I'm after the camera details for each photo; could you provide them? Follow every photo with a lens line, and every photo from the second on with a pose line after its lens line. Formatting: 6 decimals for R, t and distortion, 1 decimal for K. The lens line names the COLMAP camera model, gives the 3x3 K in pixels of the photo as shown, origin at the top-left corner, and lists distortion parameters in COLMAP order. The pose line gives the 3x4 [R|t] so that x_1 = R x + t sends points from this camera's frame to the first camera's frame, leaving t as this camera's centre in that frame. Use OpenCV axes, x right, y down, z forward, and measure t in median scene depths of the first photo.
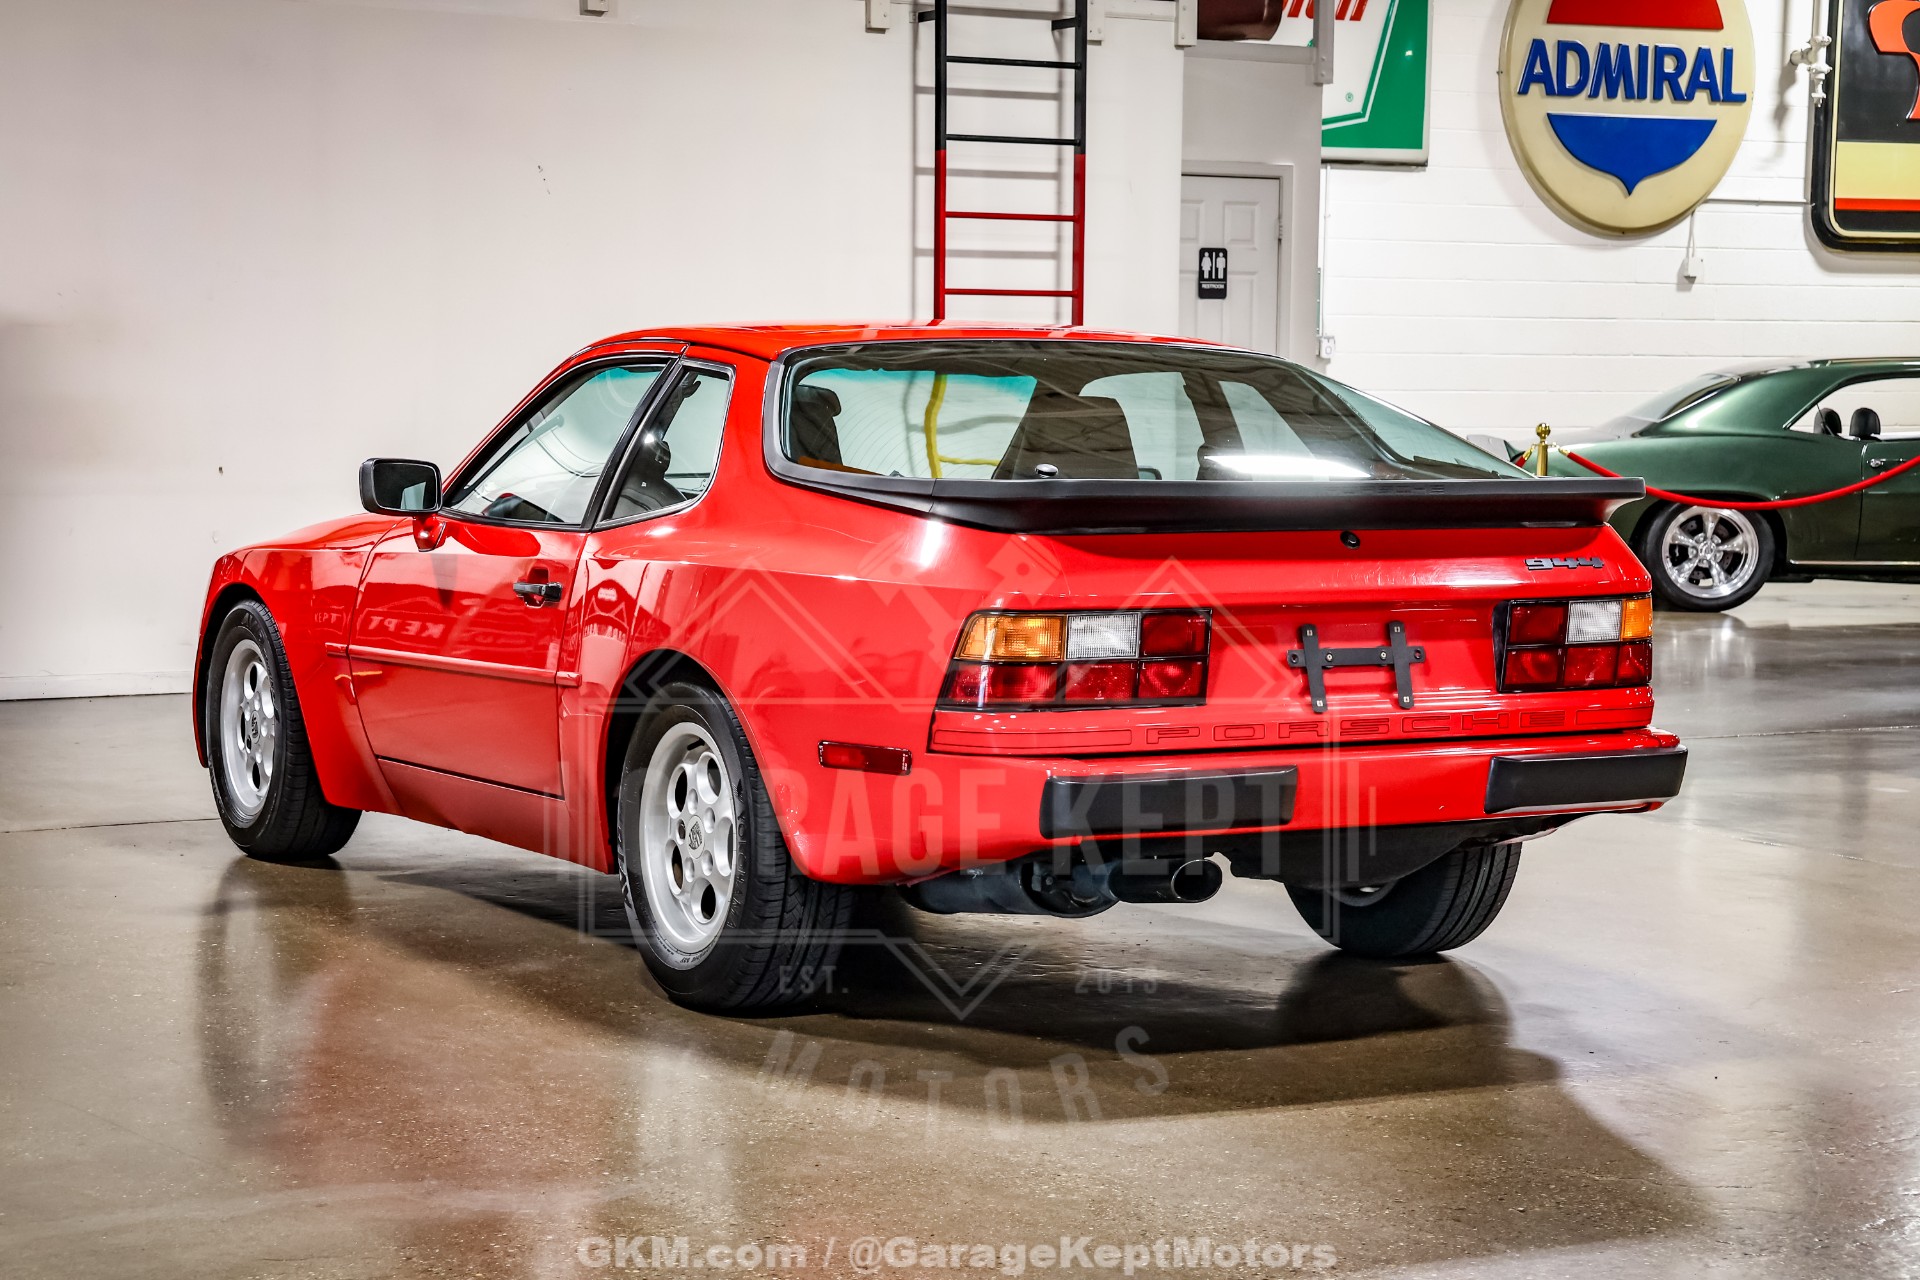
lens RADIAL K [[3705.8, 0, 960.1], [0, 3705.8, 642.3], [0, 0, 1]] dist [0.173584, 1.155582]
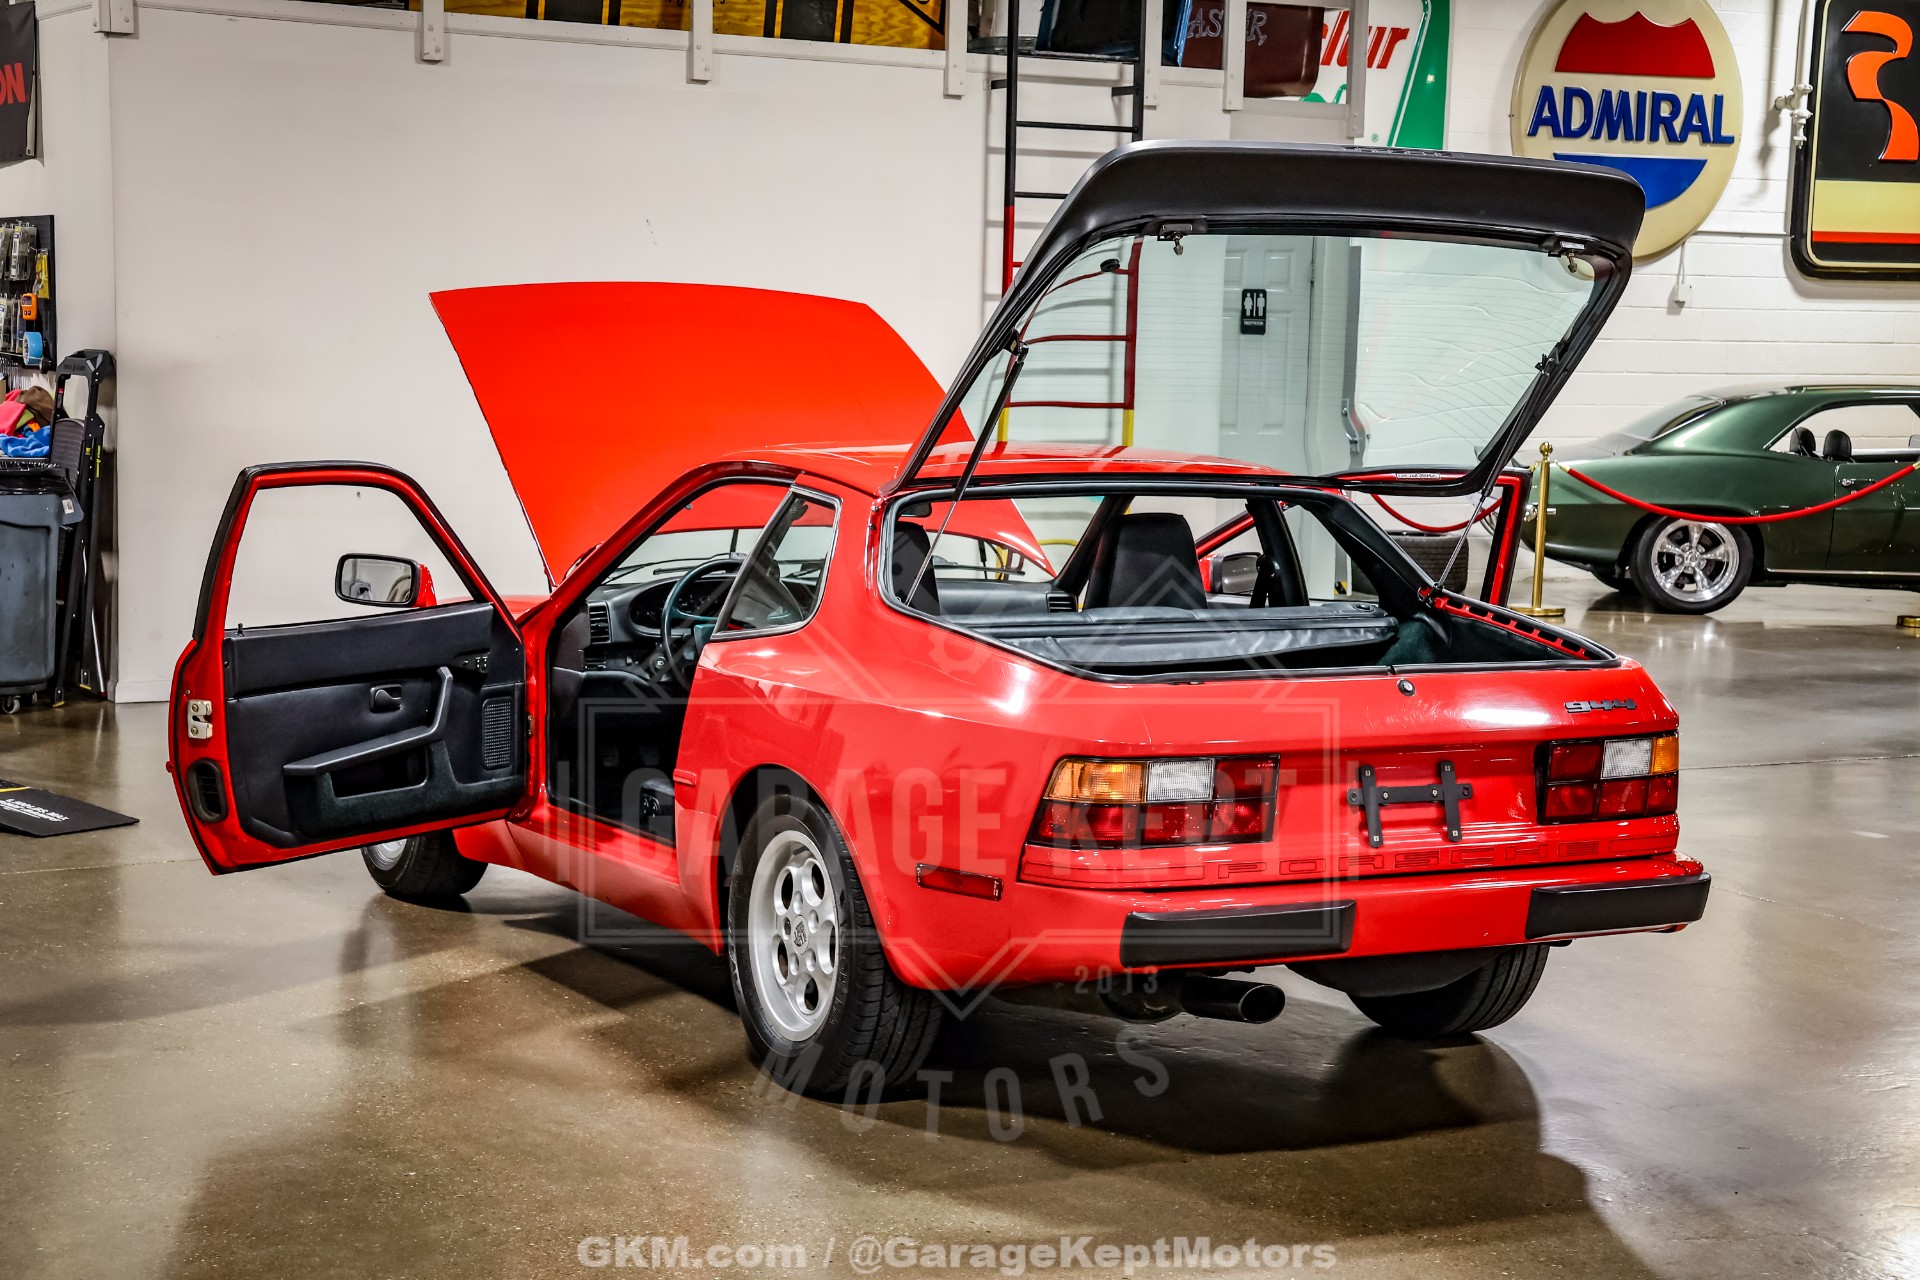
lens RADIAL K [[3326.1, 0, 961.7], [0, 3326.1, 661.2], [0, 0, 1]] dist [0.098658, 1.113565]
pose [[0.999807, 0.016047, -0.011305, -0.013030], [-0.015724, 0.999480, 0.028154, -0.053929], [0.011750, -0.027971, 0.999540, 0.017400]]
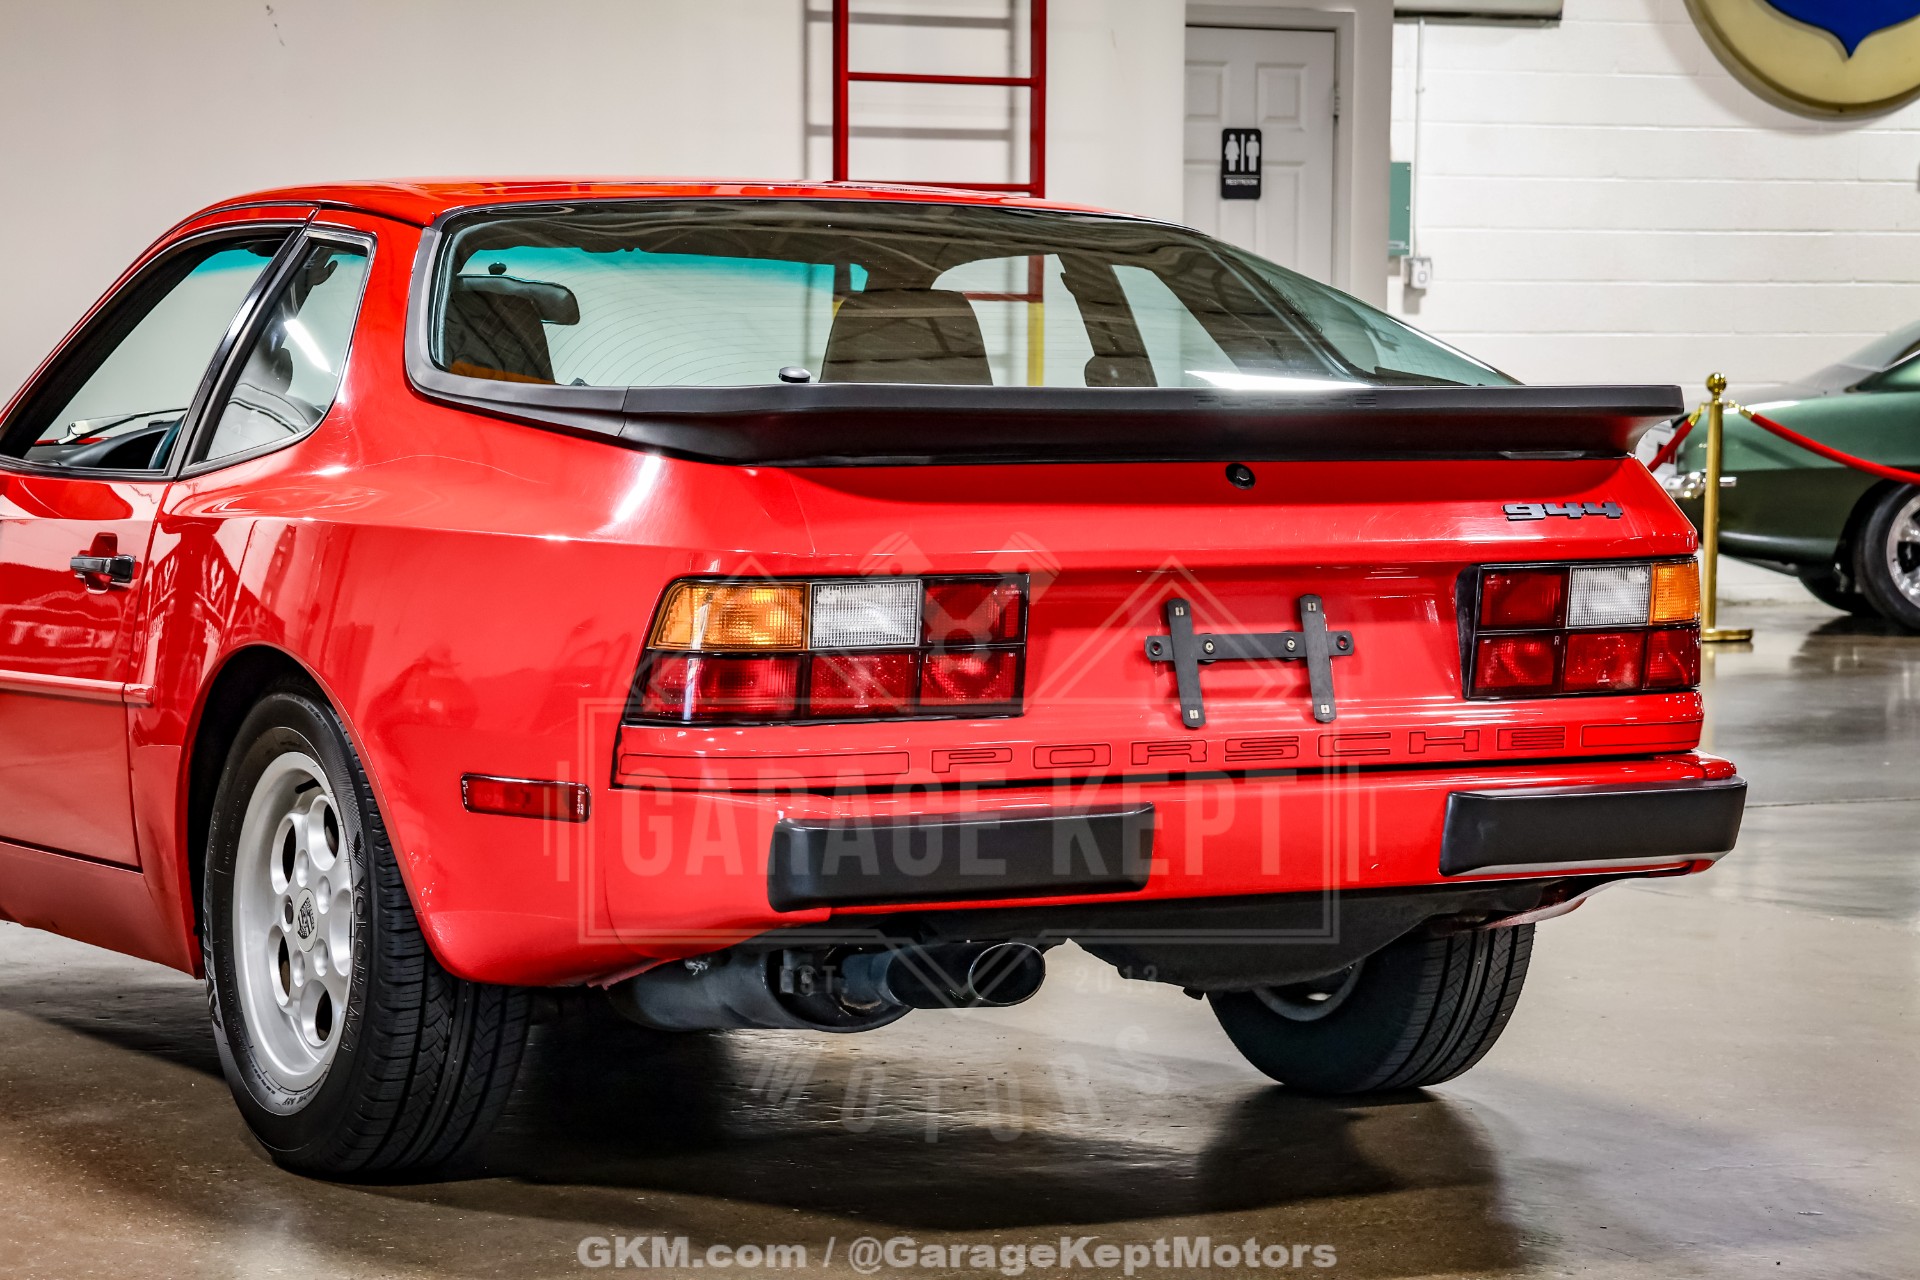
lens RADIAL K [[5034.5, 0, 956.5], [0, 5034.5, 645.2], [0, 0, 1]] dist [0.415038, 1.005992]
pose [[0.999947, -0.004926, -0.008999, 0.054070], [0.004816, 0.999914, -0.012192, 0.013109], [0.009058, 0.012148, 0.999885, 0.062384]]
